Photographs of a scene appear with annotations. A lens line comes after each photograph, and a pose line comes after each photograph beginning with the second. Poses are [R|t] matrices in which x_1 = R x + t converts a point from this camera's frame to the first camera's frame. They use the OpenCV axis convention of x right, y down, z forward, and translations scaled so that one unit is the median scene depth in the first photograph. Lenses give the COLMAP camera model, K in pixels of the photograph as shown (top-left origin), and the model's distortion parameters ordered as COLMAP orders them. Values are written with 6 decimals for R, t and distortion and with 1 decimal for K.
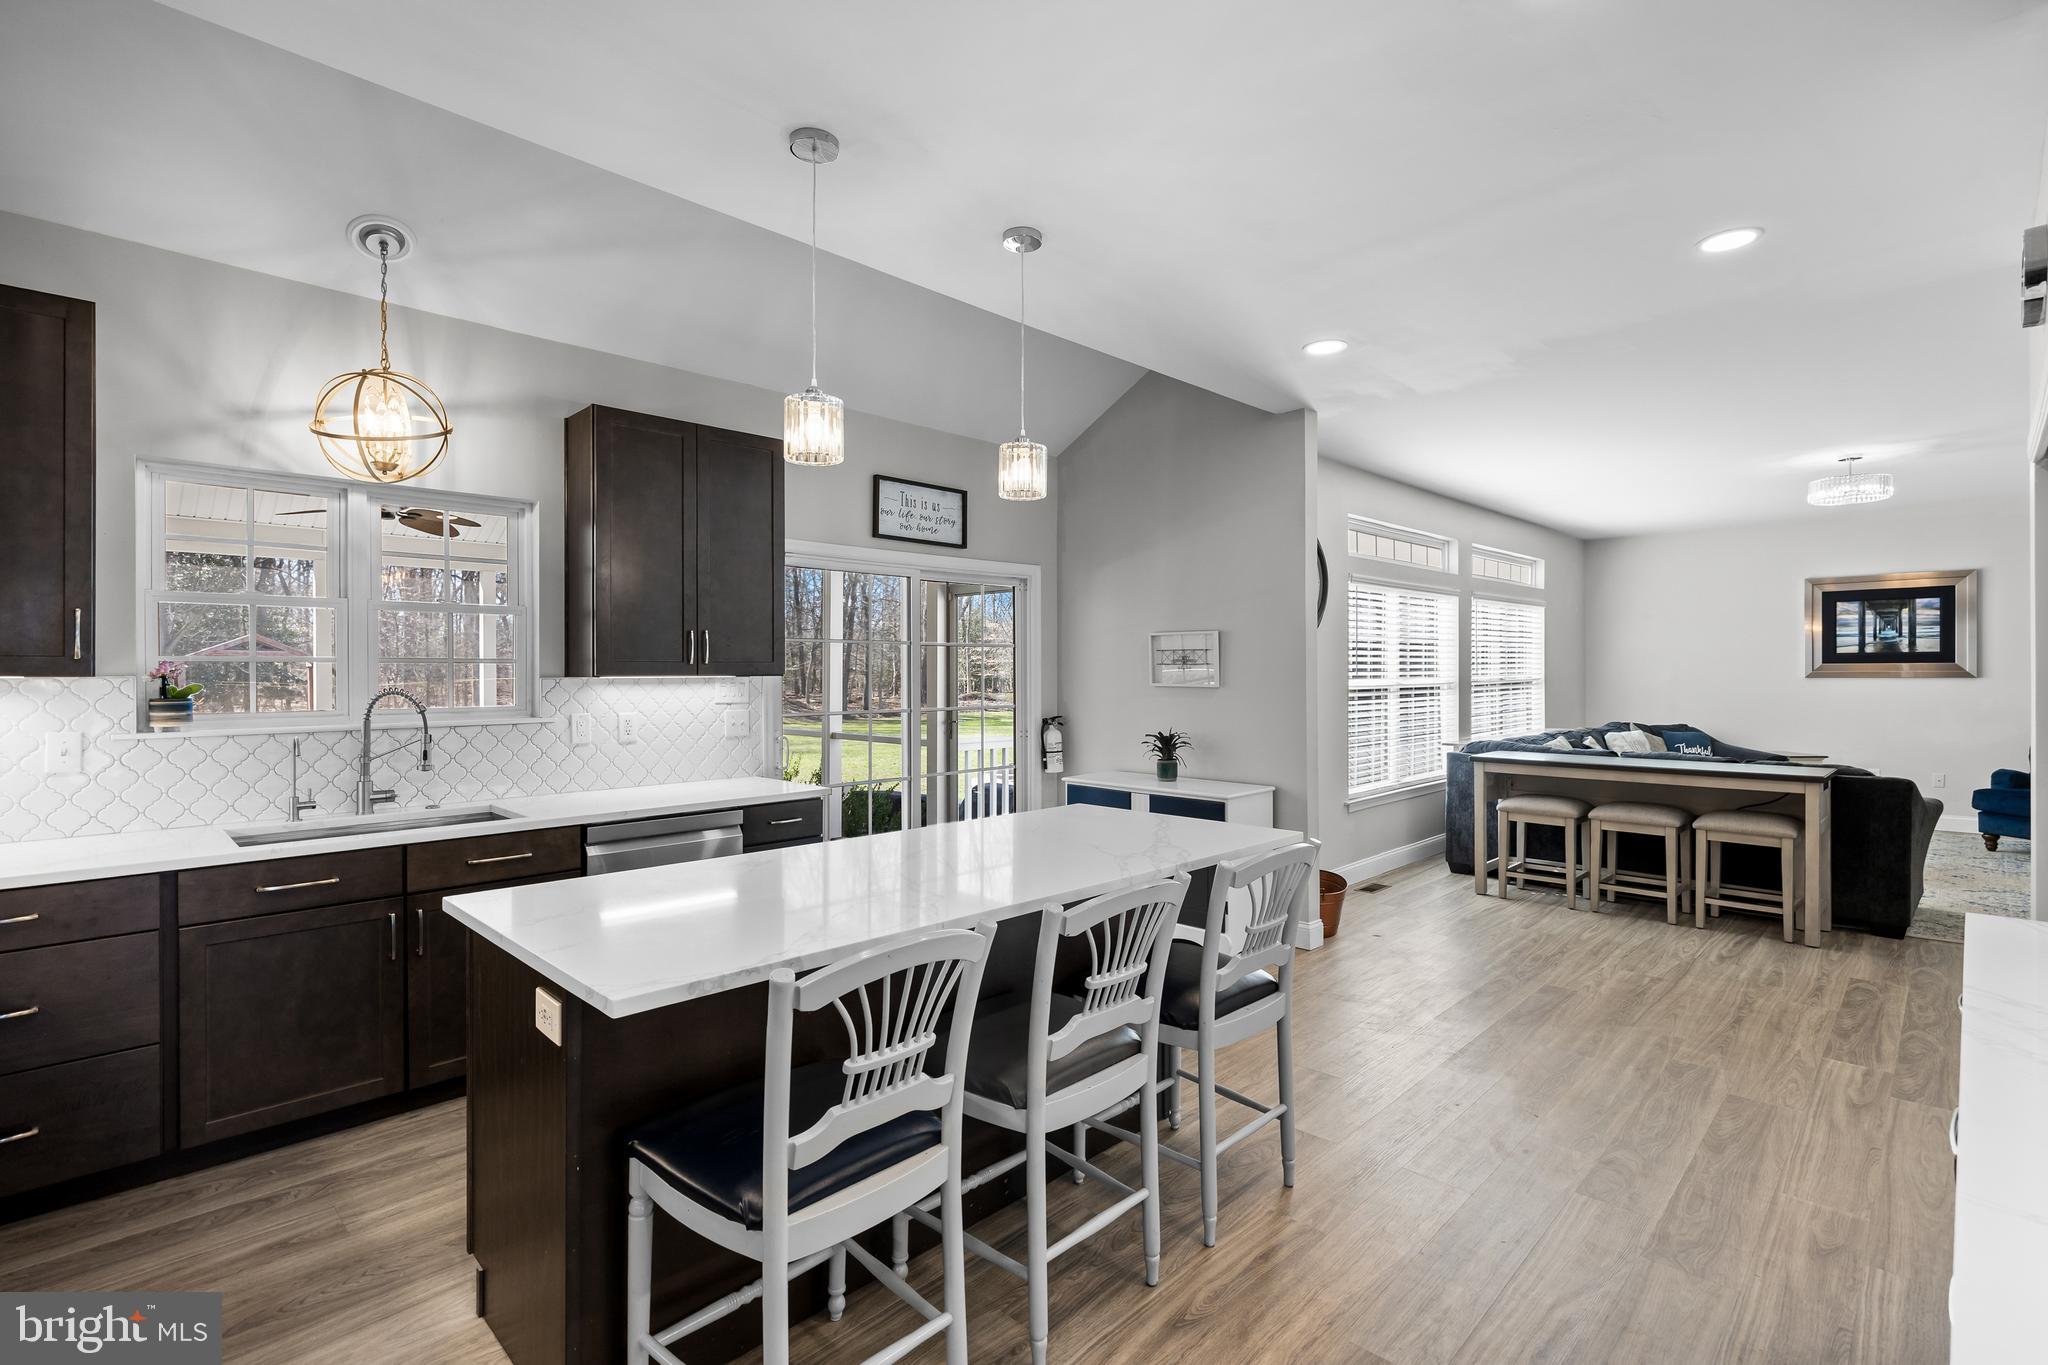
lens RADIAL K [[954.1, 0, 1031.5], [0, 954.1, 678.8], [0, 0, 1]] dist [-0.015557, 0.000076]
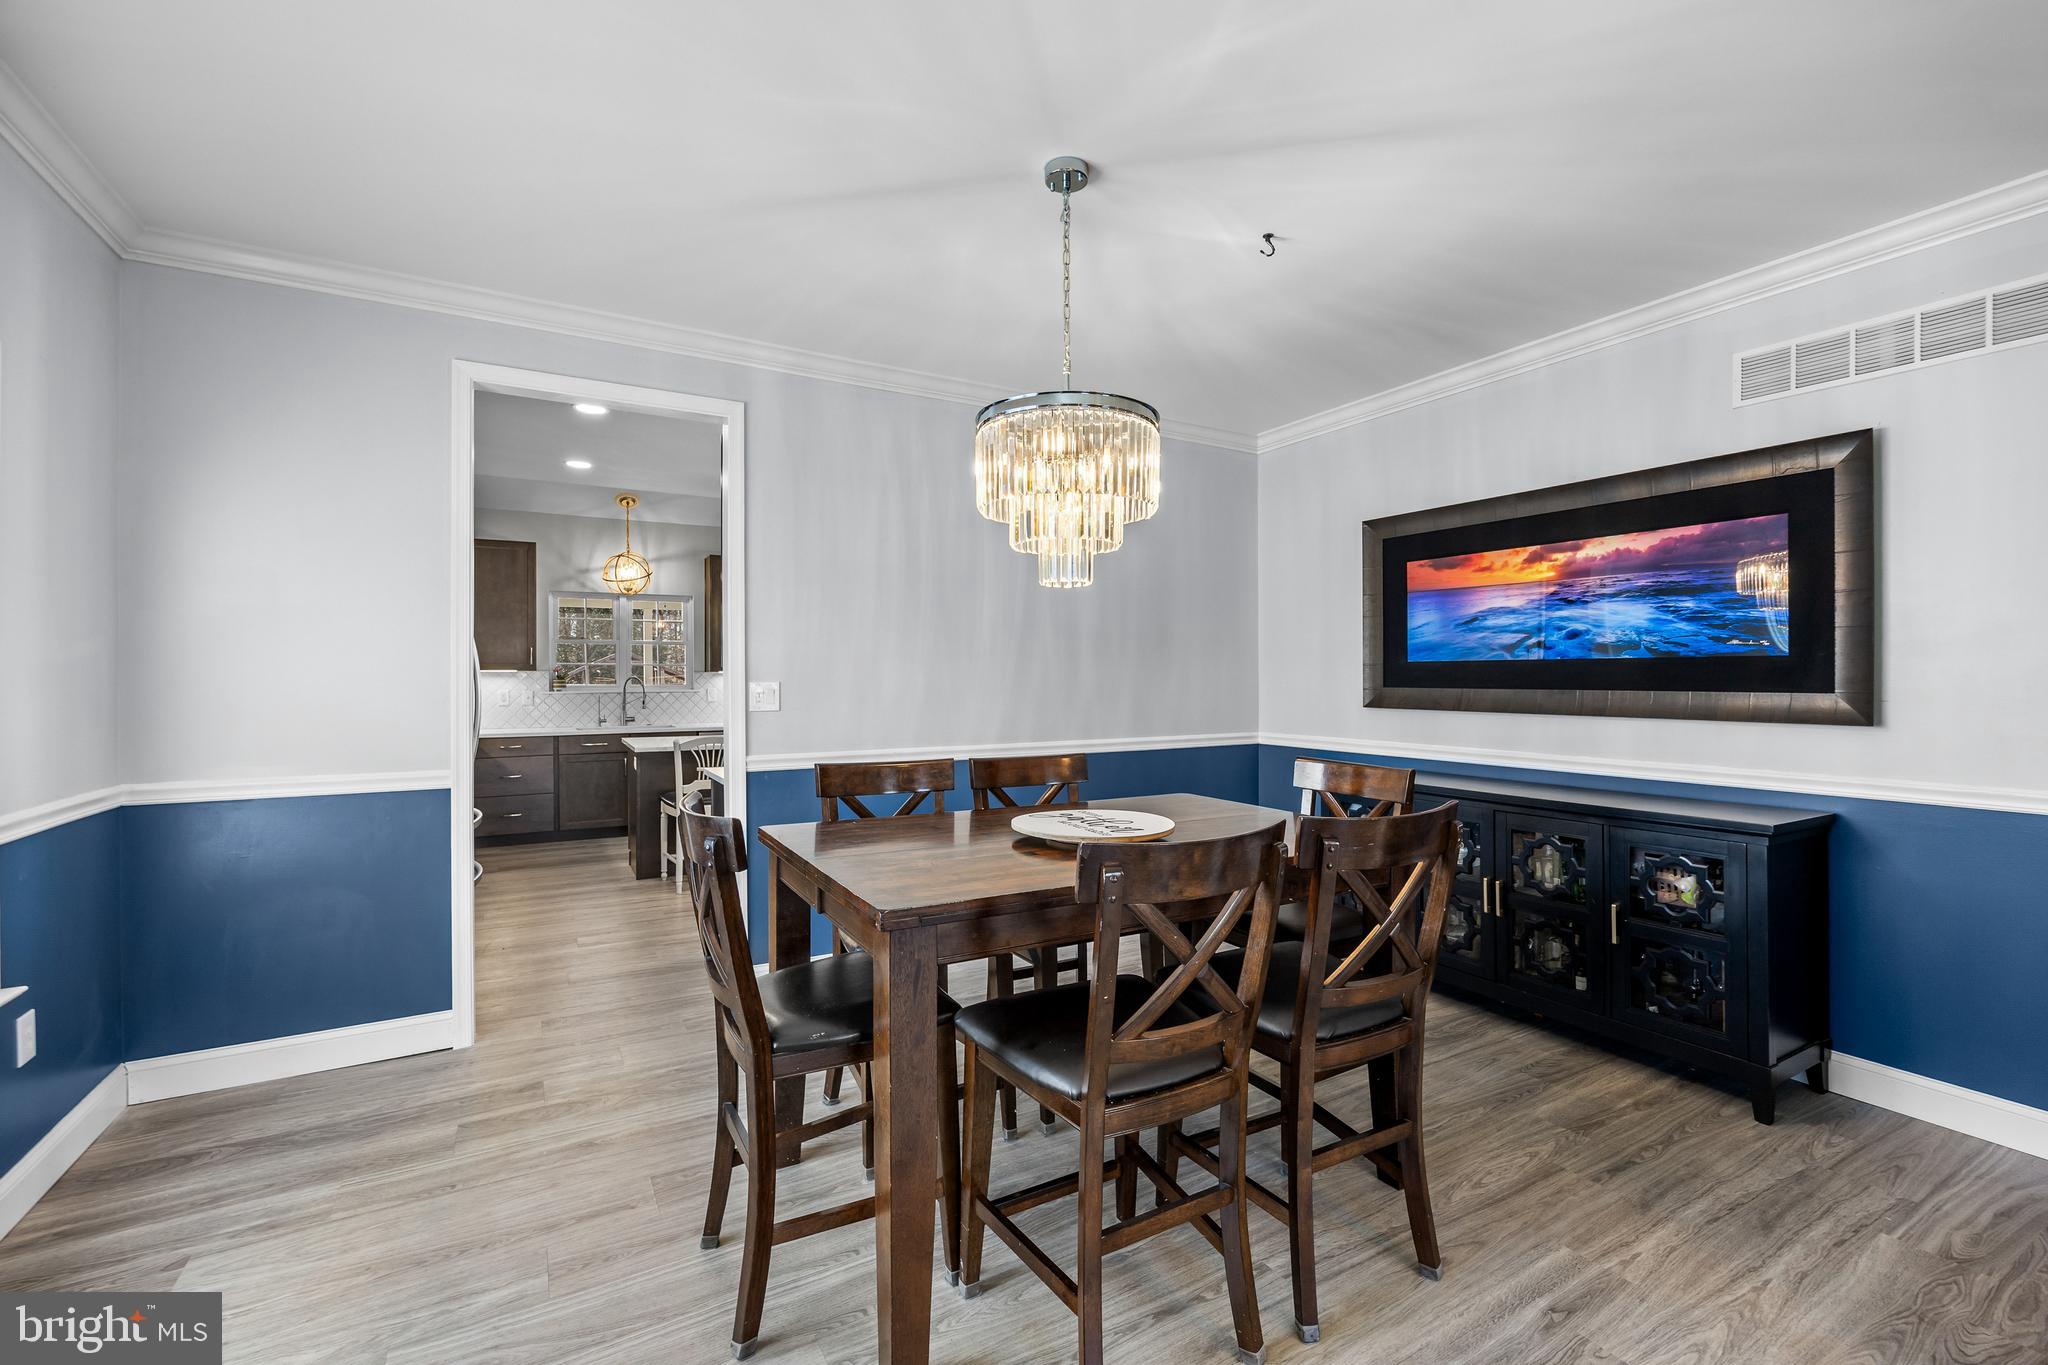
lens RADIAL K [[925.5, 0, 1018.8], [0, 925.5, 679.5], [0, 0, 1]] dist [-0.000290, -0.000115]
pose [[0.954517, 0.004637, -0.298121, 1.086714], [-0.003788, 0.999987, 0.003428, 0.007350], [0.298133, -0.002143, 0.954522, -1.092286]]
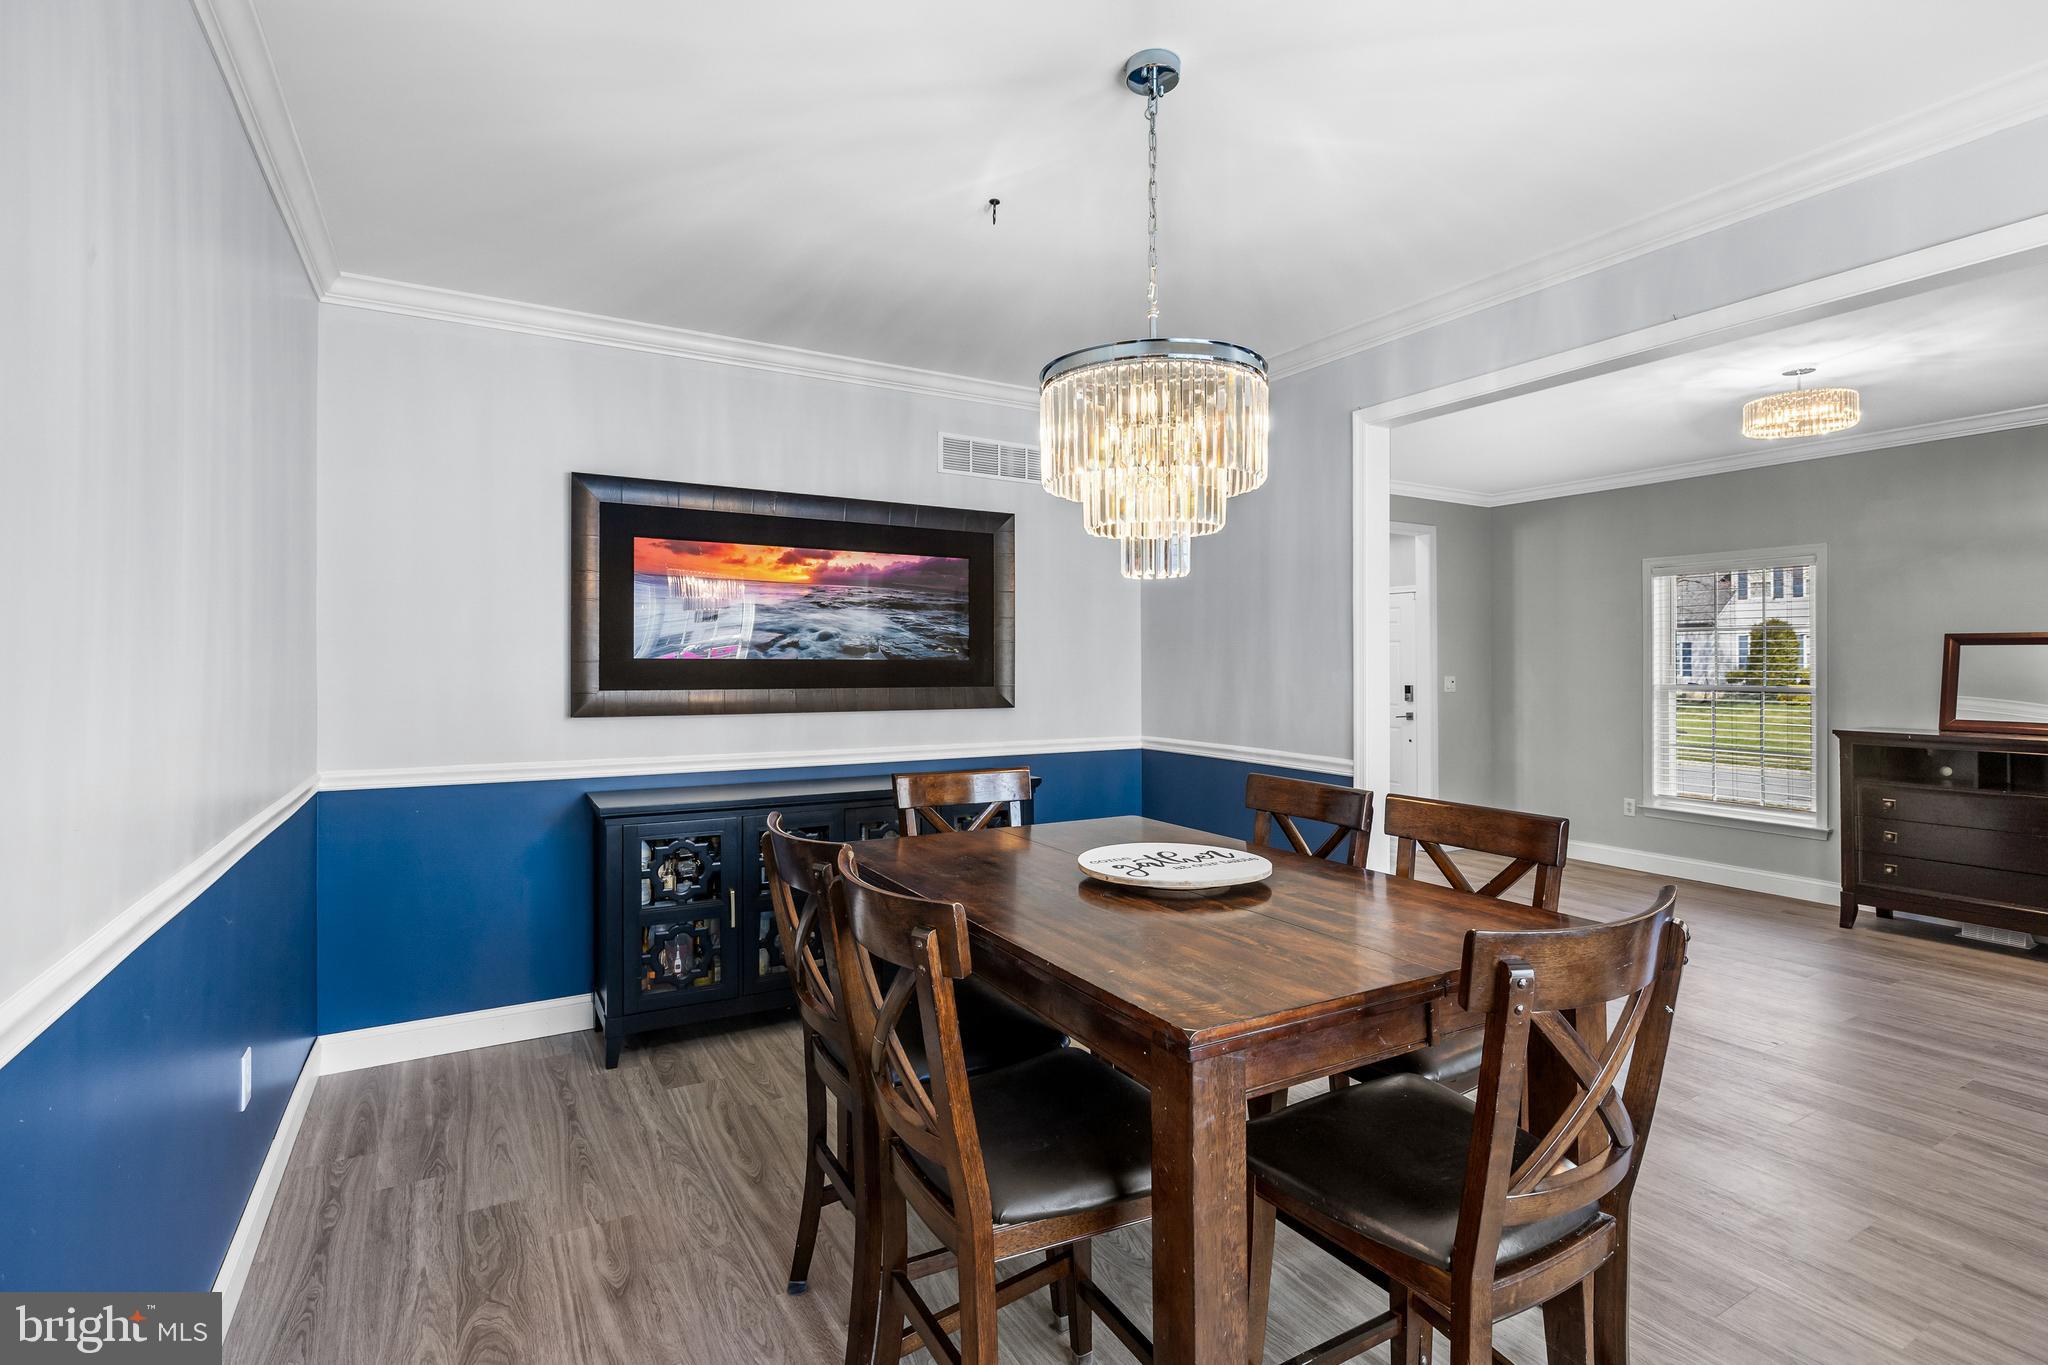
lens RADIAL K [[954.1, 0, 1024.1], [0, 954.1, 673.2], [0, 0, 1]] dist [-0.015557, 0.000076]
pose [[0.266083, 0.000291, 0.963950, -2.753913], [-0.000383, 1.000000, -0.000196, -0.017811], [-0.963950, -0.000317, 0.266083, 2.131081]]
